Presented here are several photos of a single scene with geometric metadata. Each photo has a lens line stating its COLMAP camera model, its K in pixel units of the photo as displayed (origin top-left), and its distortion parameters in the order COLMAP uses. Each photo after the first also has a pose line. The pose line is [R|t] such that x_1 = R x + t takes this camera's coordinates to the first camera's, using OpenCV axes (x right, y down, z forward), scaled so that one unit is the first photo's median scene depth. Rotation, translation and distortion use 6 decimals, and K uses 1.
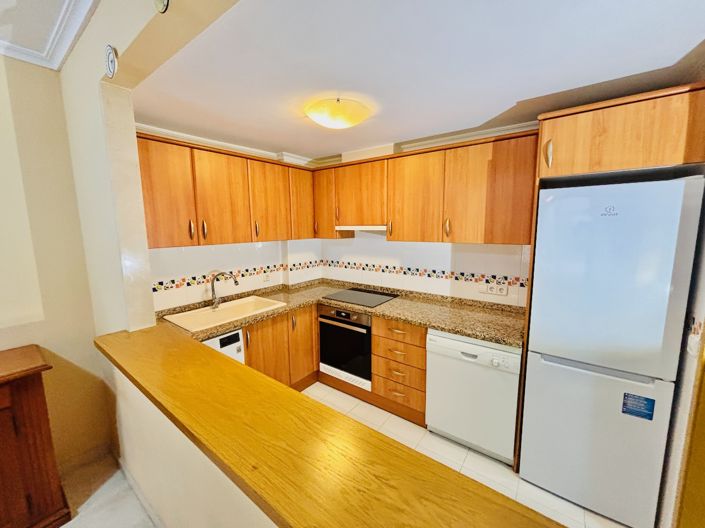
lens RADIAL K [[282.0, 0, 352.5], [0, 282.0, 264.0], [0, 0, 1]] dist [0.000926, 0.000027]
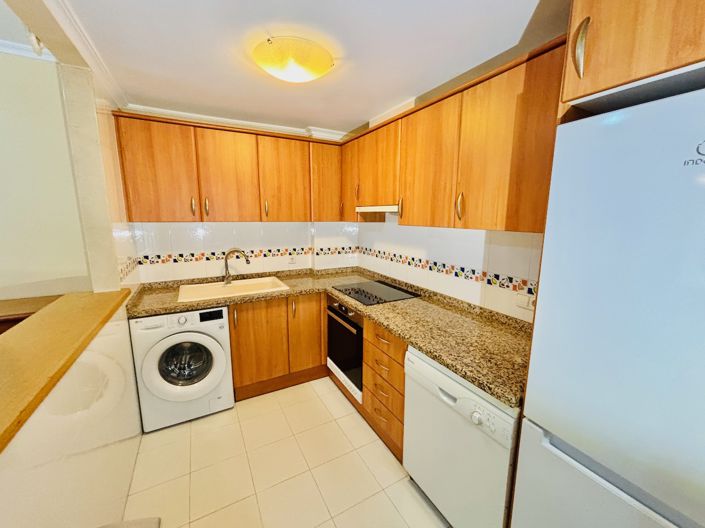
lens RADIAL K [[283.3, 0, 352.5], [0, 283.3, 264.0], [0, 0, 1]] dist [-0.000200, -0.000026]
pose [[0.911263, 0.087355, -0.402453, 0.336683], [-0.073593, 0.996056, 0.049565, -0.002913], [0.405196, -0.015549, 0.914098, 0.220861]]
